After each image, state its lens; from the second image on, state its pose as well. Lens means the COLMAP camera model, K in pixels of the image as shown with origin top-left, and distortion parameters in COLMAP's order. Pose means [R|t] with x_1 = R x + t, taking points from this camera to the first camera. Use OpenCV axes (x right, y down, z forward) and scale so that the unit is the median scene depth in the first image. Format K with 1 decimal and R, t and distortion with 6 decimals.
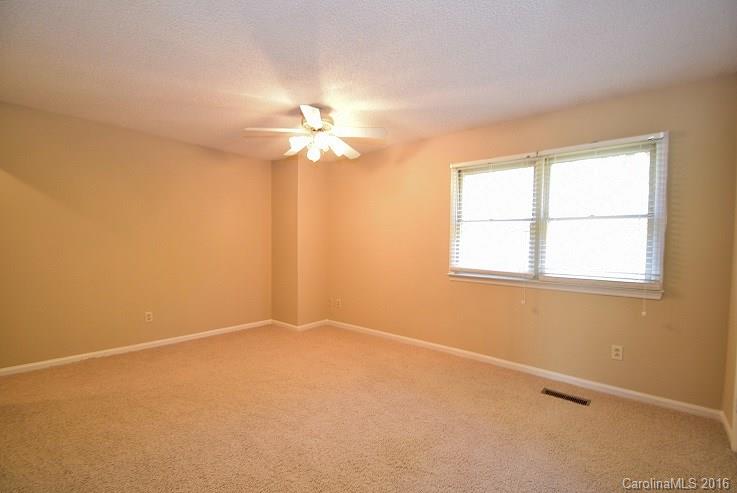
lens RADIAL K [[326.5, 0, 369.7], [0, 326.5, 260.9], [0, 0, 1]] dist [-0.001266, -0.000741]
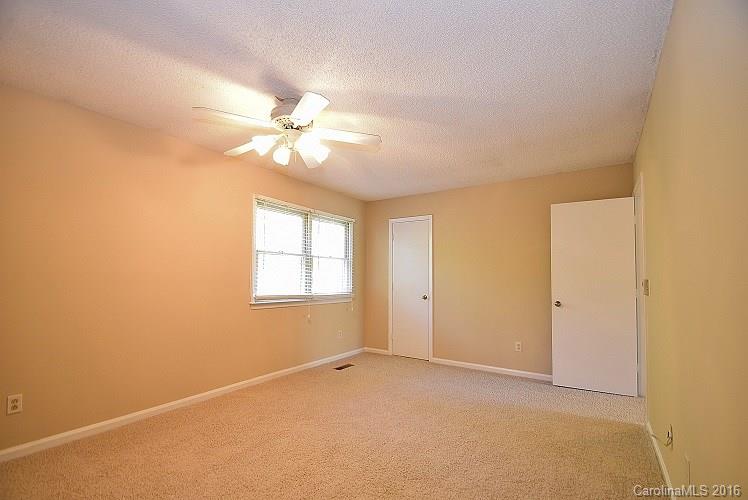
lens RADIAL K [[331.4, 0, 375.3], [0, 331.4, 264.6], [0, 0, 1]] dist [-0.001266, -0.000741]
pose [[-0.119448, 0.031265, 0.992348, -0.975008], [0.045248, 0.998637, -0.026016, -0.040303], [-0.991809, 0.041795, -0.120700, 0.921180]]
